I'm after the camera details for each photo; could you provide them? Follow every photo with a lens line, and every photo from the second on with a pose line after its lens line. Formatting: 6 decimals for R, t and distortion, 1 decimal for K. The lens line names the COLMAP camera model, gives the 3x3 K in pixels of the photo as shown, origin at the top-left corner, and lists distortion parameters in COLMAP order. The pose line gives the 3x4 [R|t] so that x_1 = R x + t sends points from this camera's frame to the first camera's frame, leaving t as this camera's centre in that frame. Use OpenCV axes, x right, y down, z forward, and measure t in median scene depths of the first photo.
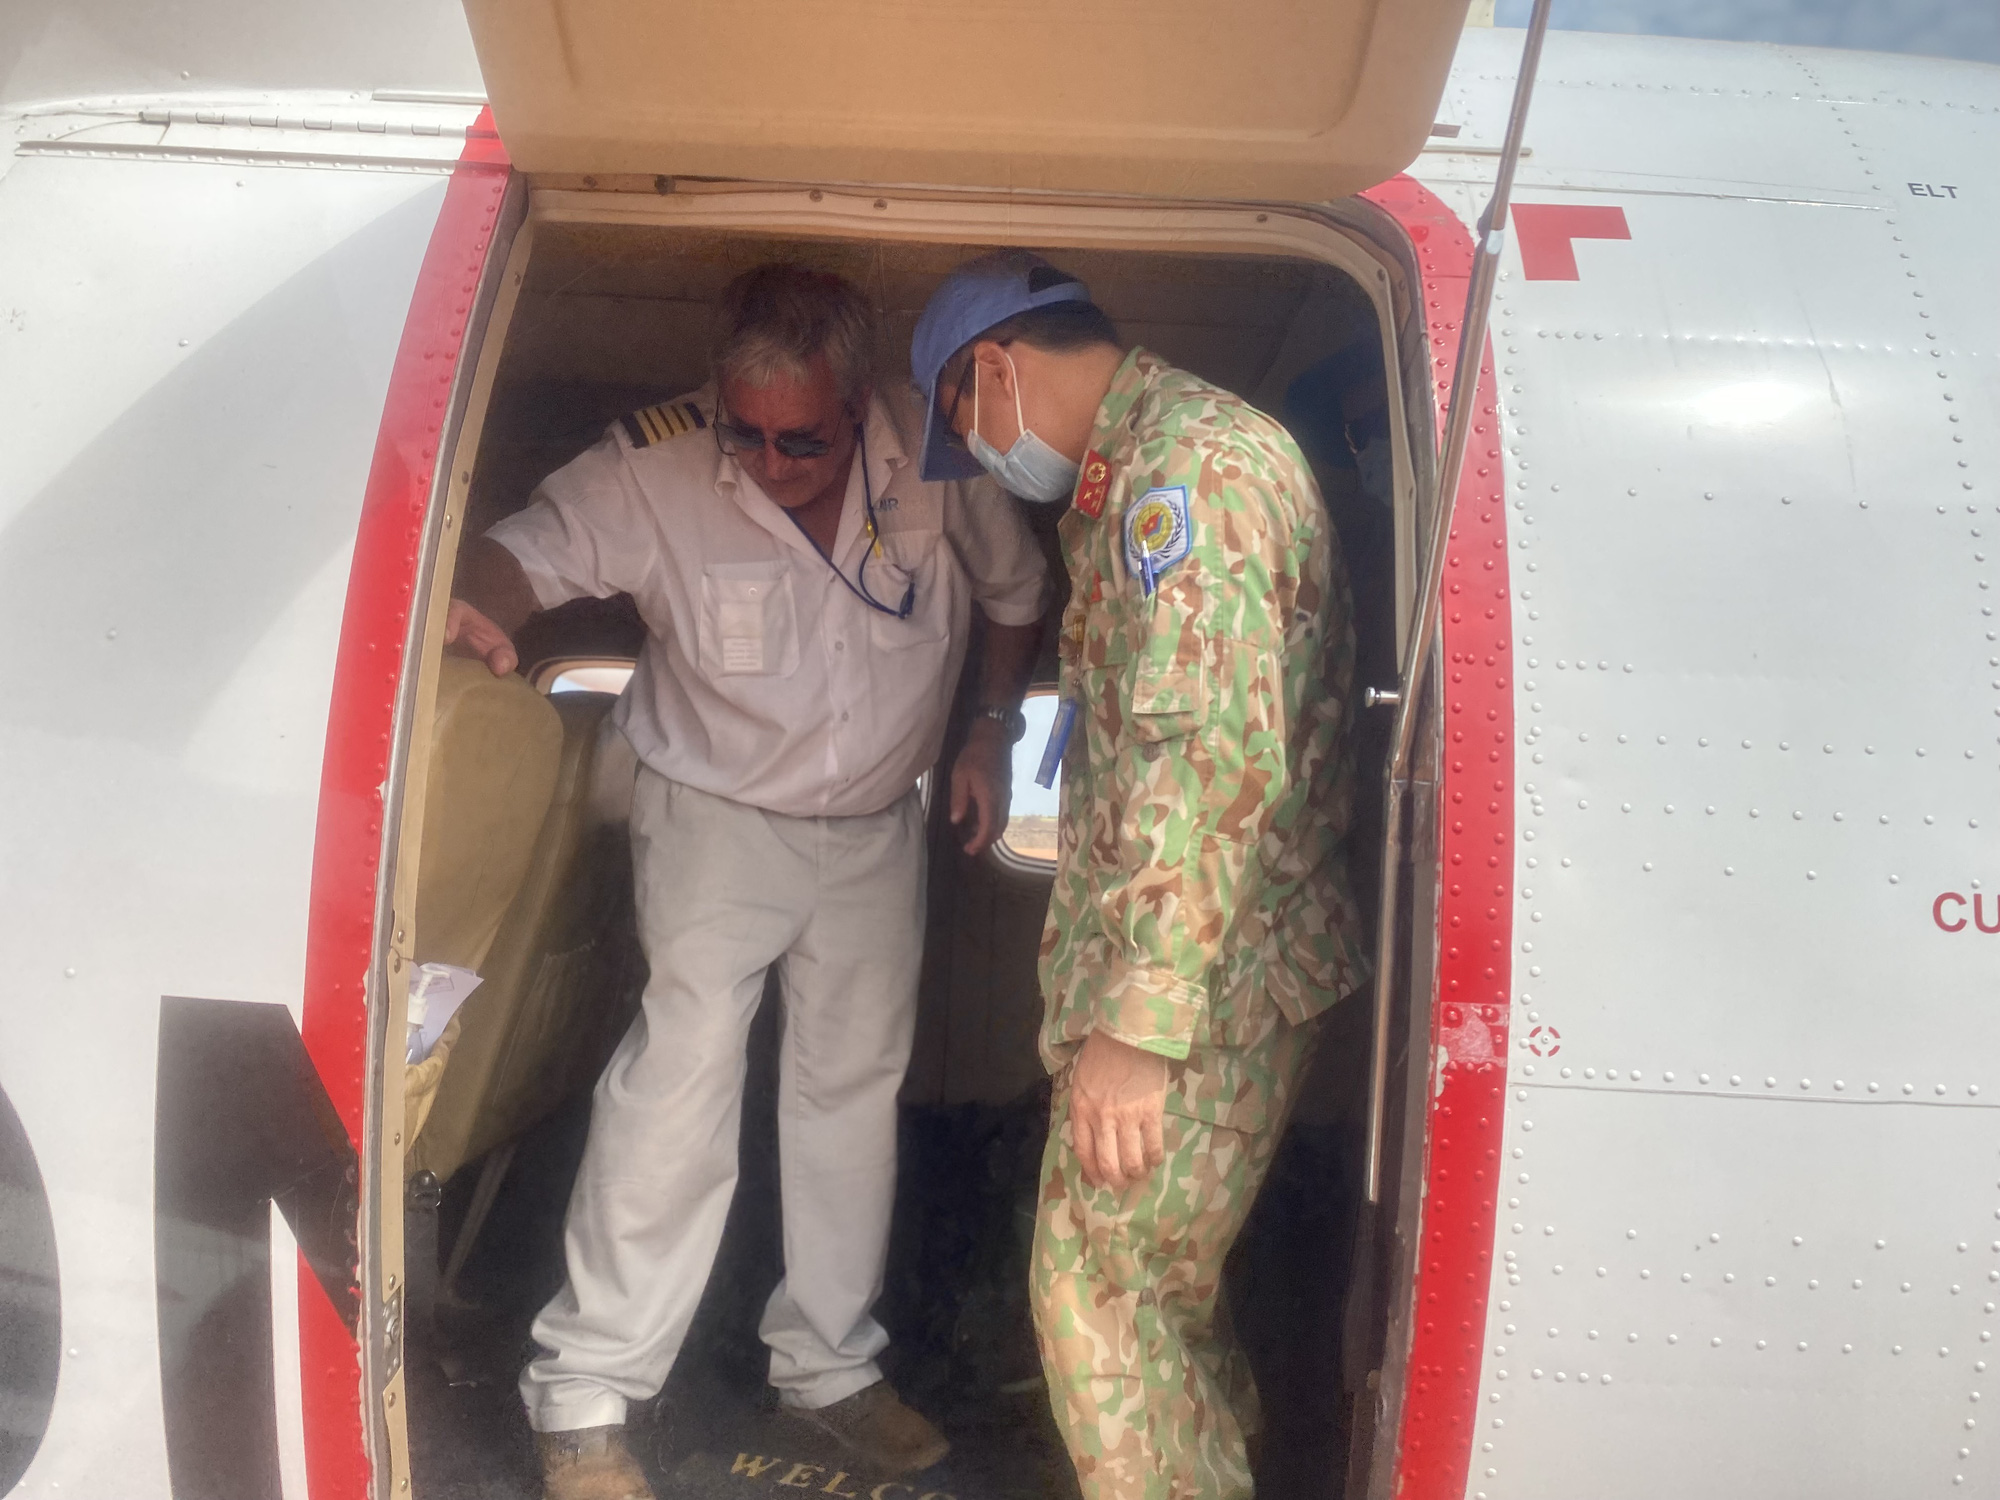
lens RADIAL K [[1384.0, 0, 1000.0], [0, 1384.0, 750.0], [0, 0, 1]] dist [-0.004355, -0.004106]
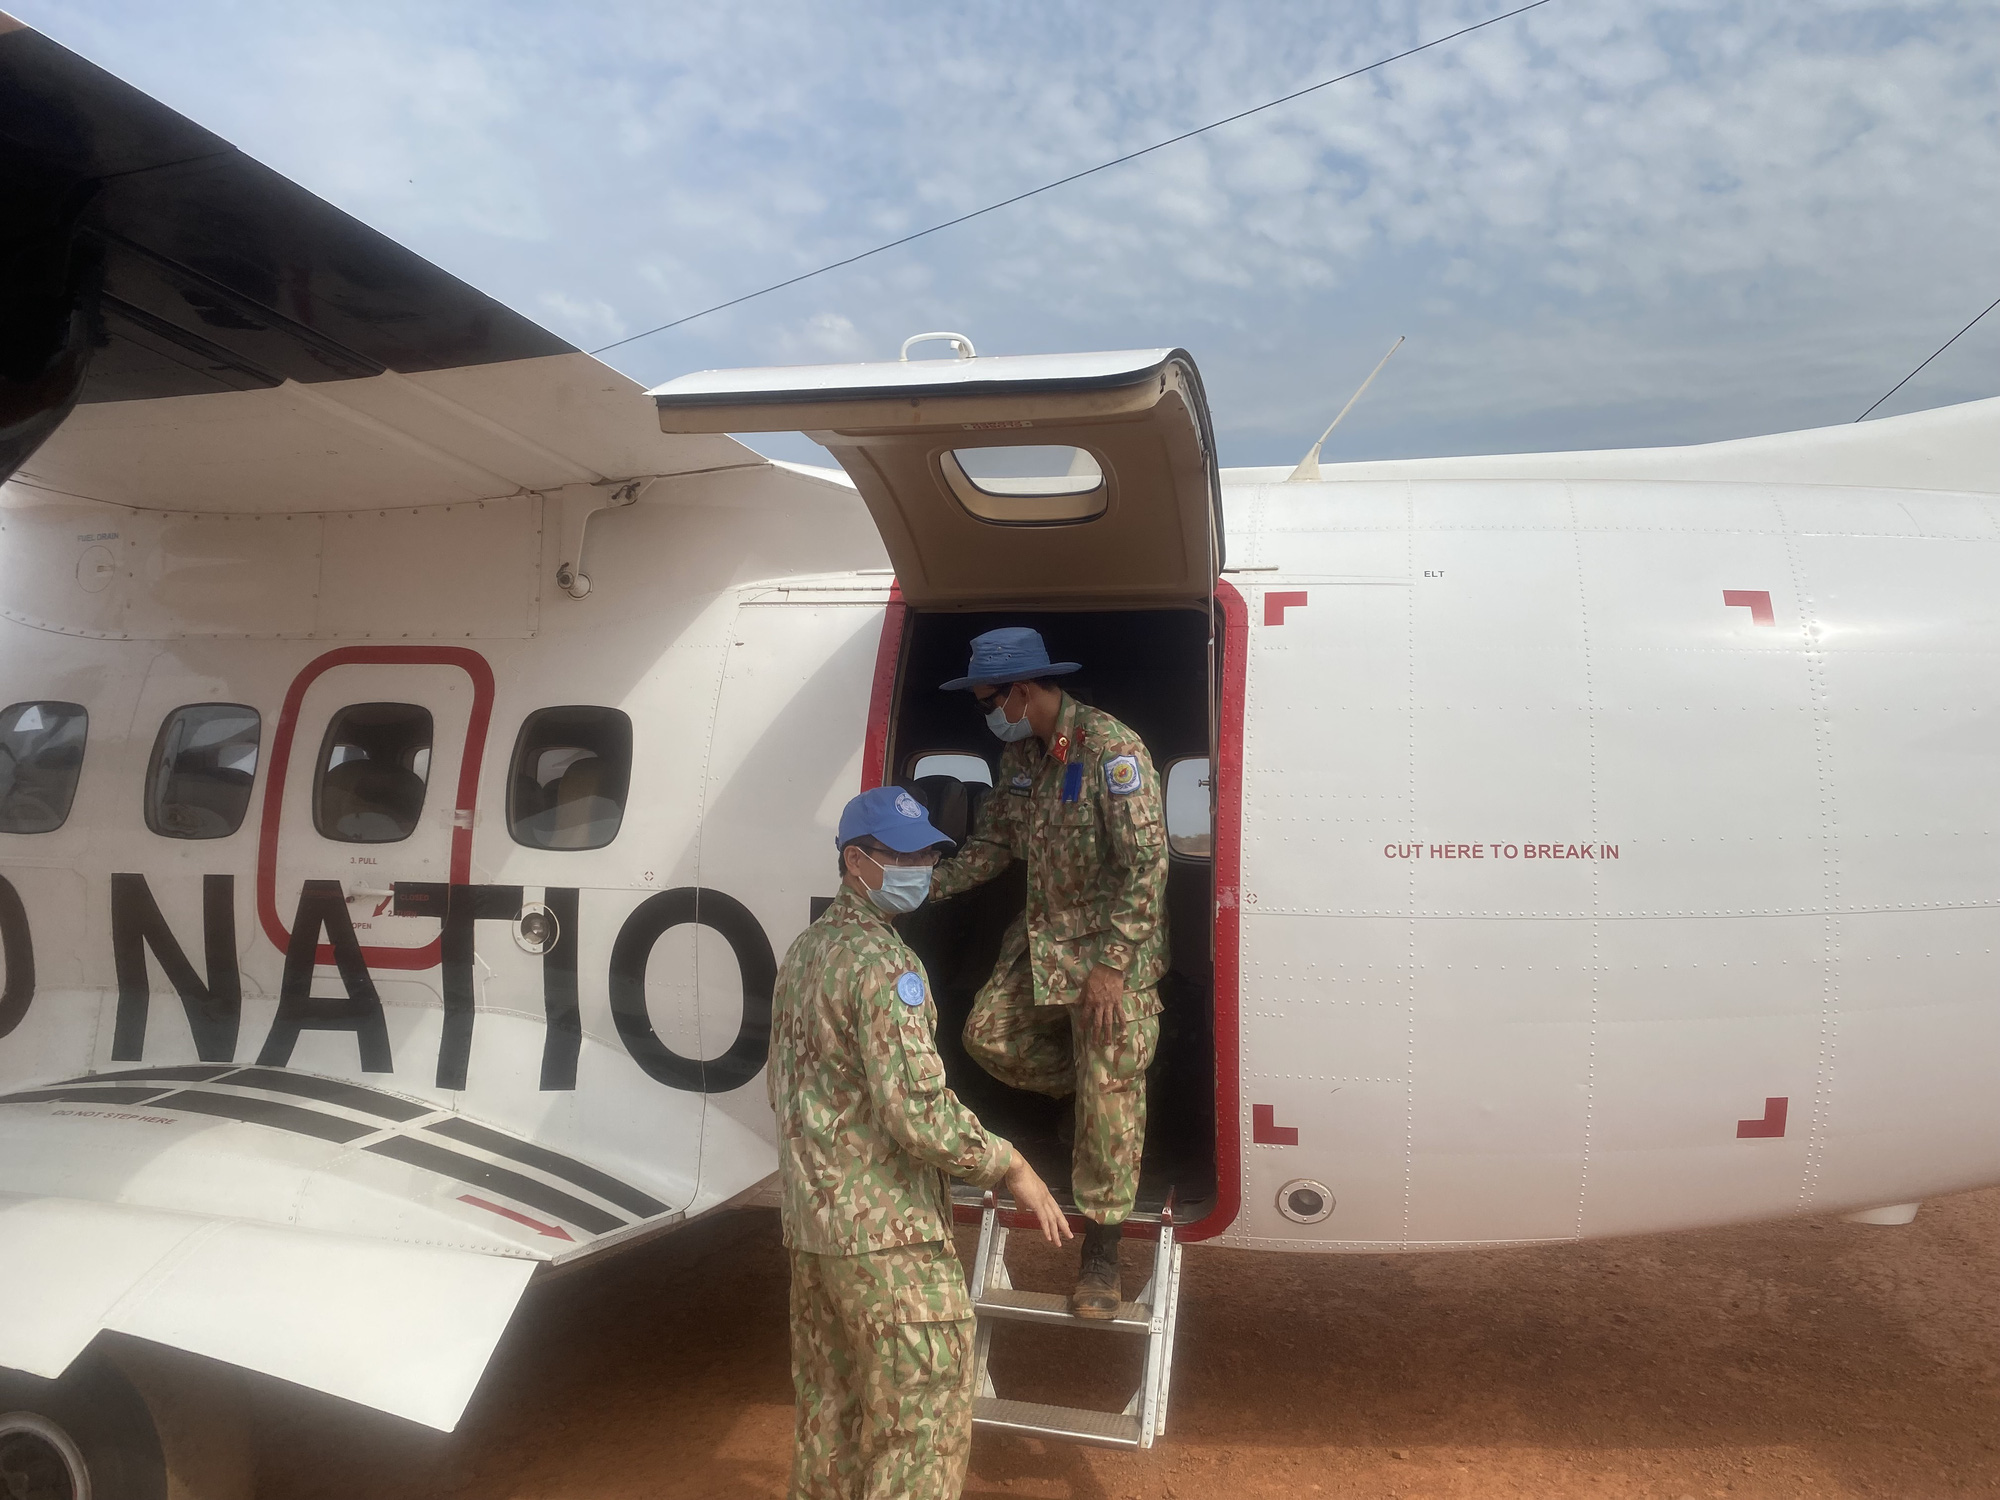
lens RADIAL K [[1384.0, 0, 1000.0], [0, 1384.0, 750.0], [0, 0, 1]] dist [-0.004355, -0.004106]
pose [[0.967456, -0.046513, -0.248729, 0.510999], [0.039211, 0.998644, -0.034235, -0.022849], [0.249985, 0.023367, 0.967968, -1.656561]]
